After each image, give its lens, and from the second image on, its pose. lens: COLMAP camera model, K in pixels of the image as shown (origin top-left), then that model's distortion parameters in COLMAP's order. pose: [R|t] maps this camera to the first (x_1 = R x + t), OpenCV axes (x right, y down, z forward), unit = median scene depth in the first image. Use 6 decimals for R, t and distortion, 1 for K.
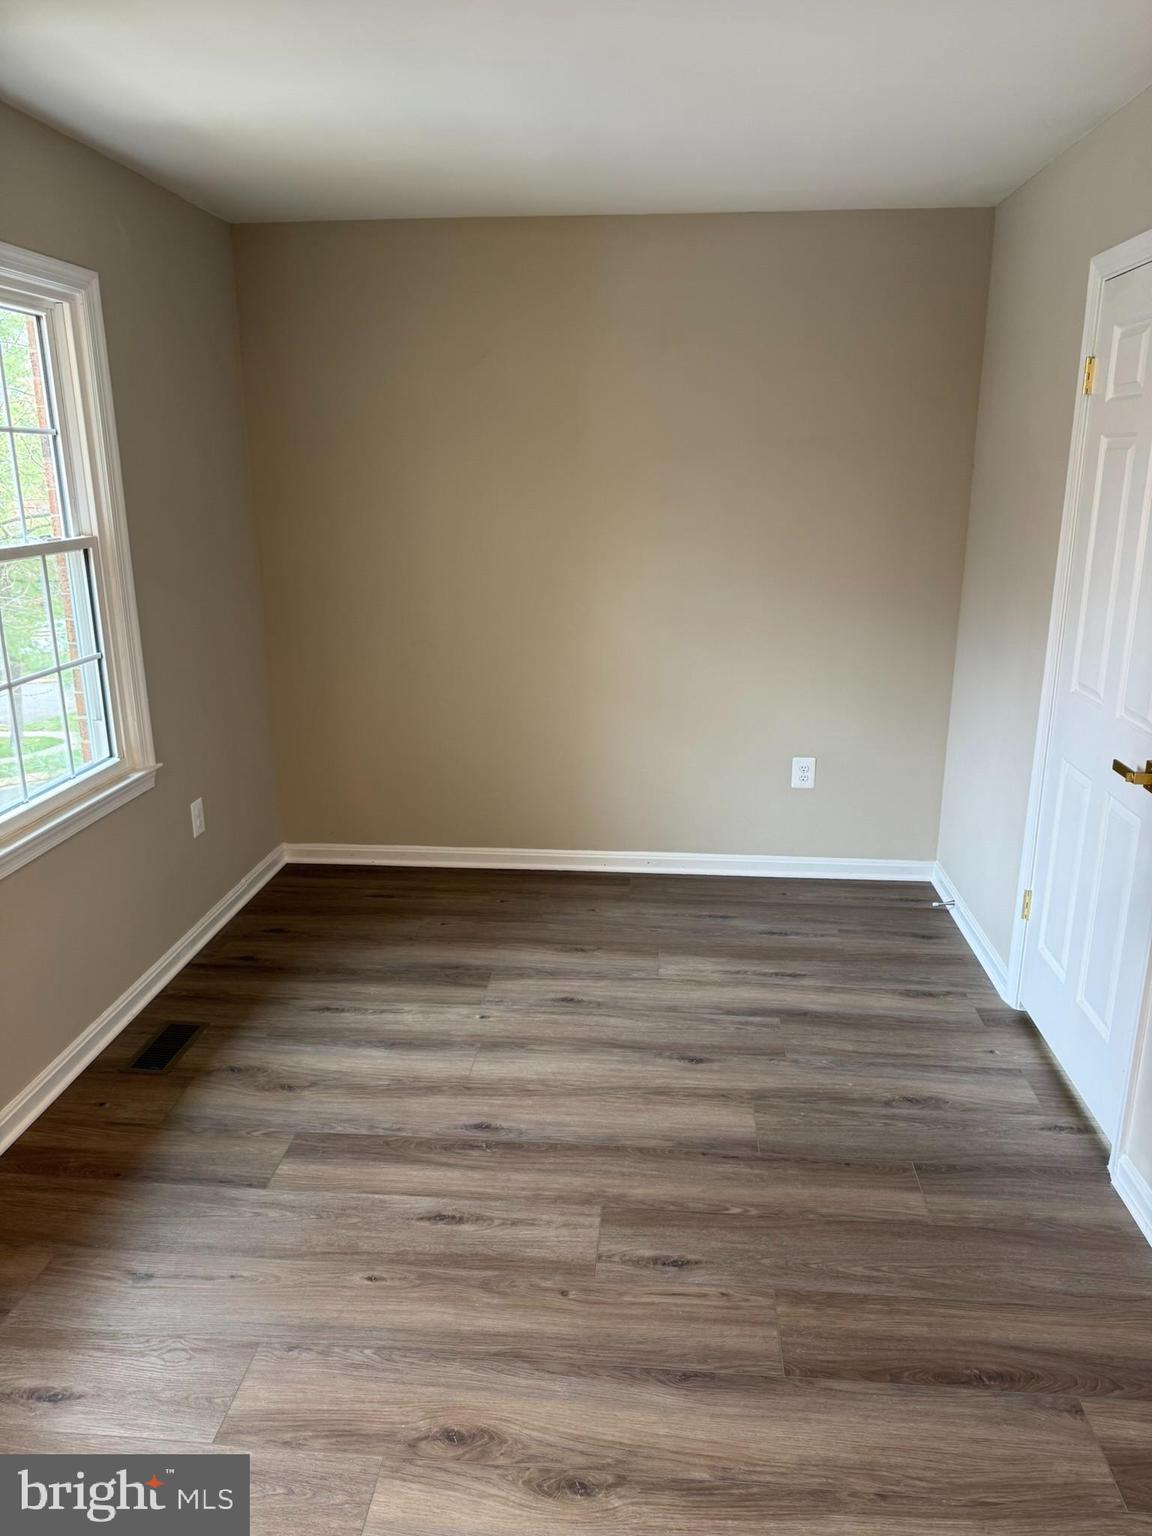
lens RADIAL K [[1088.9, 0, 576.0], [0, 1088.9, 768.0], [0, 0, 1]] dist [0.003318, -0.000708]
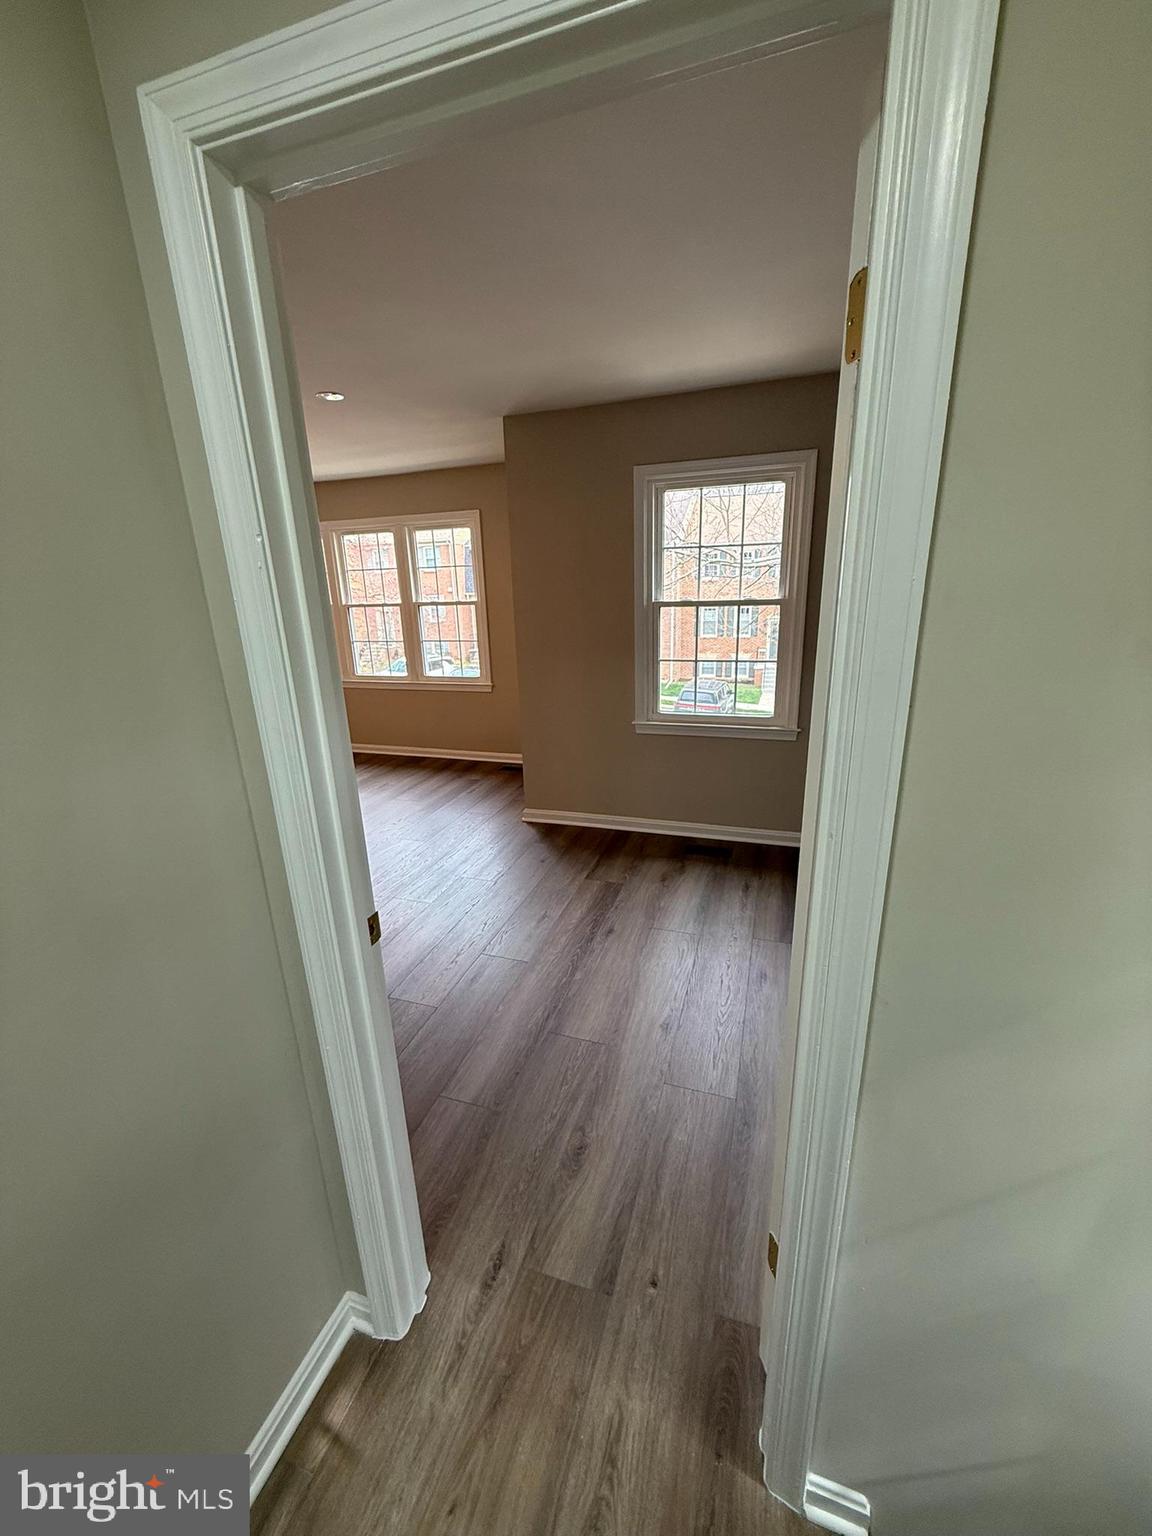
lens RADIAL K [[605.8, 0, 576.0], [0, 605.8, 768.0], [0, 0, 1]] dist [0.002752, 0.000359]
pose [[-0.230244, 0.298030, -0.926372, 0.729291], [-0.227660, 0.909035, 0.349036, -0.240191], [0.946128, 0.291261, -0.141451, 0.939598]]
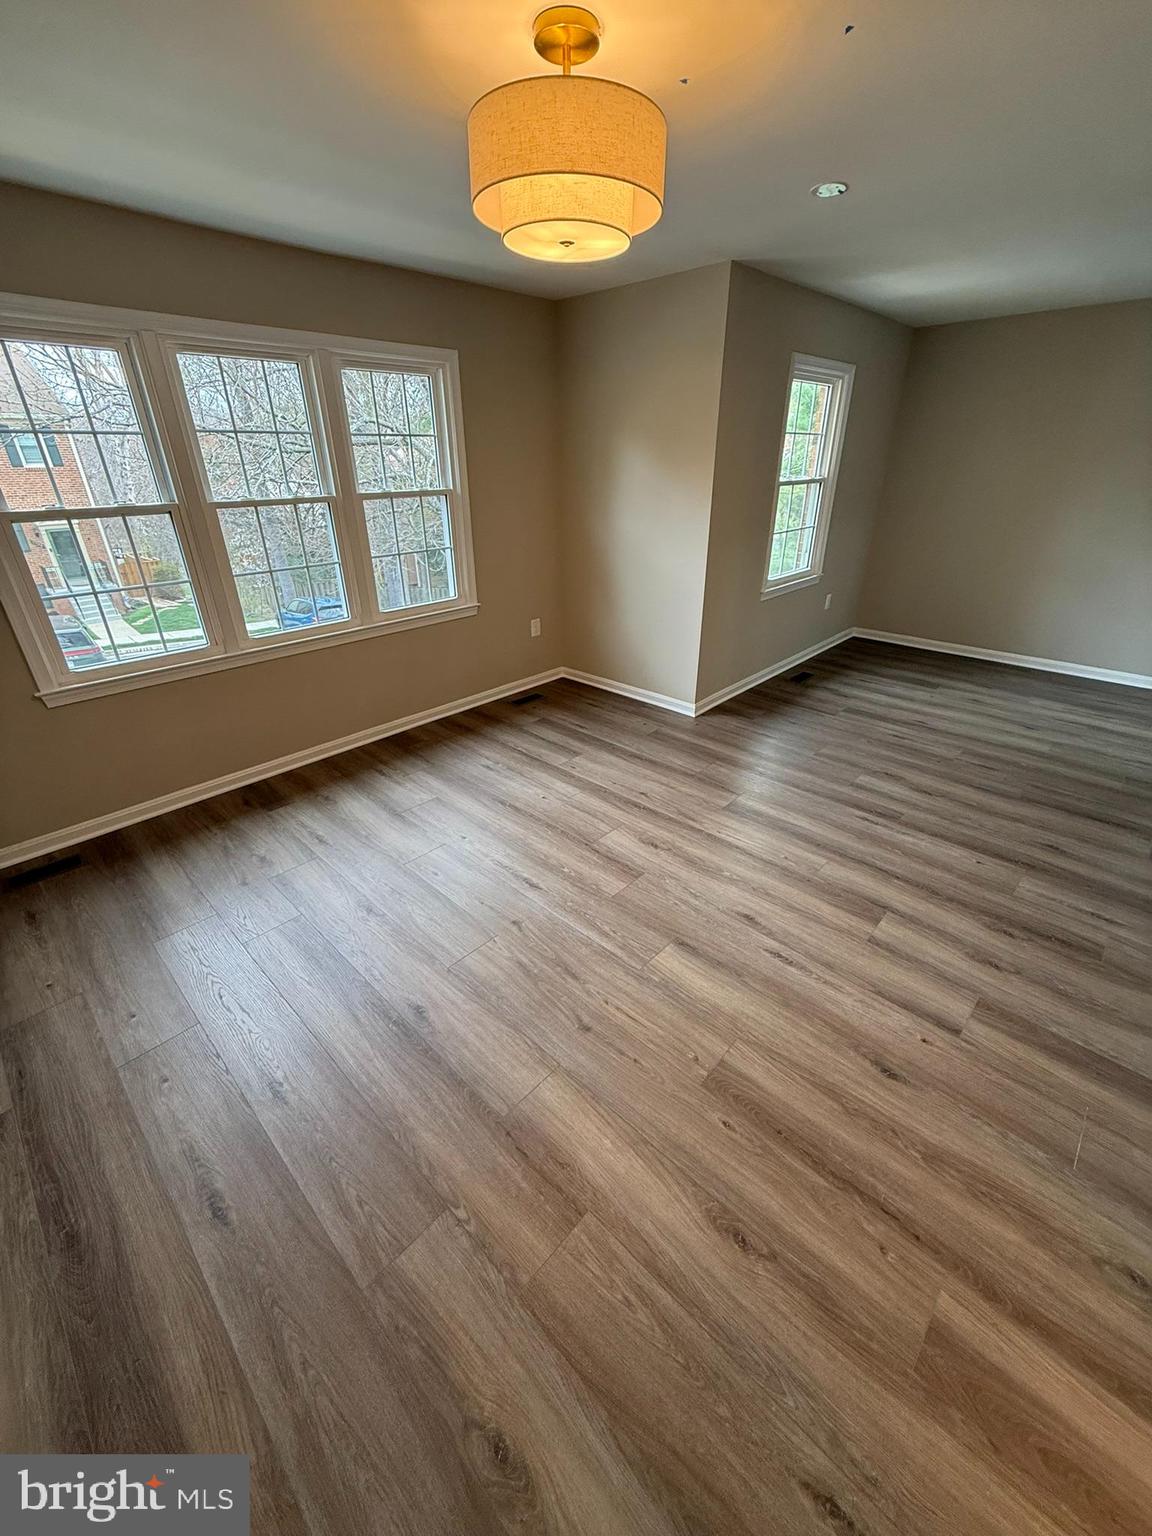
lens RADIAL K [[605.8, 0, 576.0], [0, 605.8, 768.0], [0, 0, 1]] dist [0.002752, 0.000359]
pose [[0.784288, 0.279090, -0.554076, 0.095736], [-0.159300, 0.953750, 0.254920, 0.184105], [0.599596, -0.111666, 0.792474, -0.618683]]
